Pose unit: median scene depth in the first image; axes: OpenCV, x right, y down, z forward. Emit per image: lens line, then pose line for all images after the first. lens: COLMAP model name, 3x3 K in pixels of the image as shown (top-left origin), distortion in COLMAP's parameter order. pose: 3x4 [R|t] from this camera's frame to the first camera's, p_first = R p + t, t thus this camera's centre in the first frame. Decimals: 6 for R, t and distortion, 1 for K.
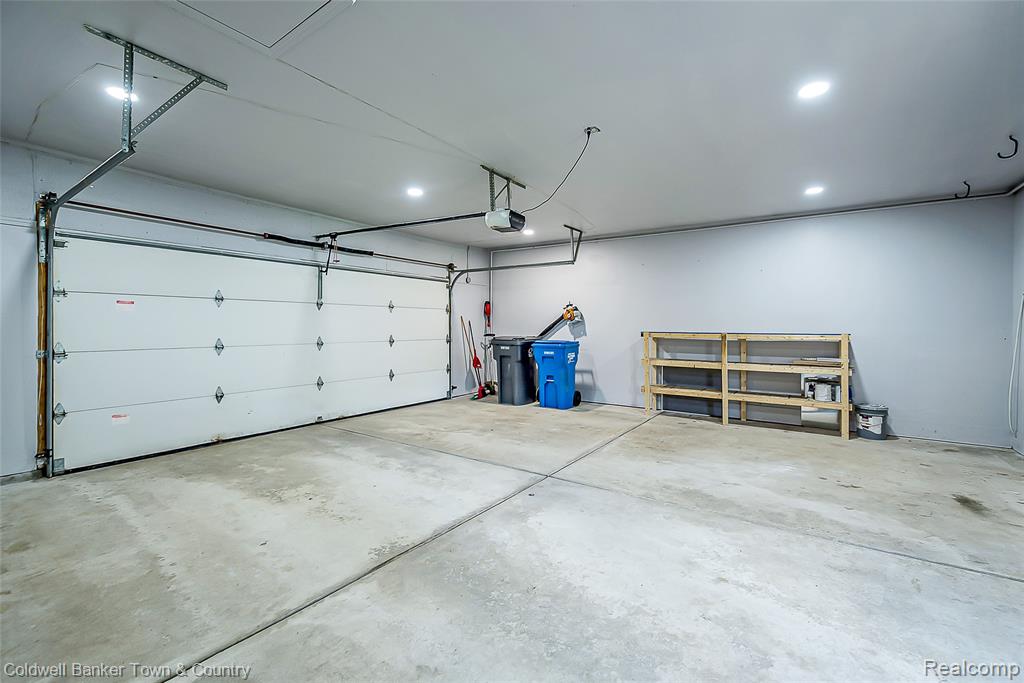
lens RADIAL K [[427.7, 0, 513.6], [0, 427.7, 322.1], [0, 0, 1]] dist [-0.003098, -0.000865]
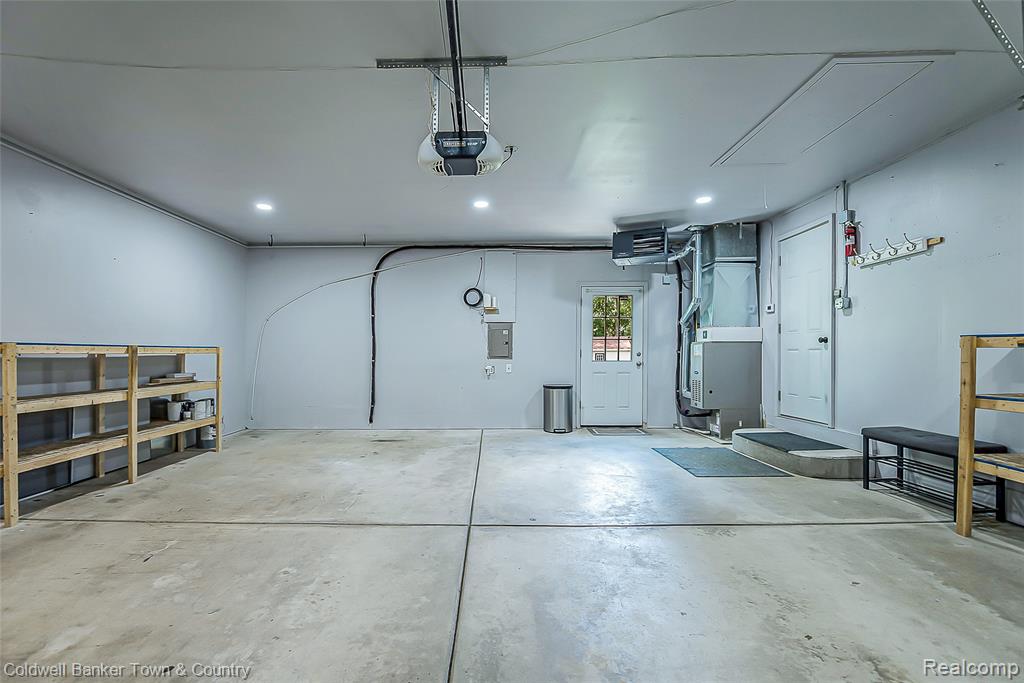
lens RADIAL K [[427.7, 0, 513.6], [0, 427.7, 322.1], [0, 0, 1]] dist [-0.003098, -0.000865]
pose [[-0.575729, 0.049920, 0.816115, -0.656925], [-0.011534, 0.997539, -0.069154, 0.047791], [-0.817559, -0.049227, -0.573736, 1.491196]]
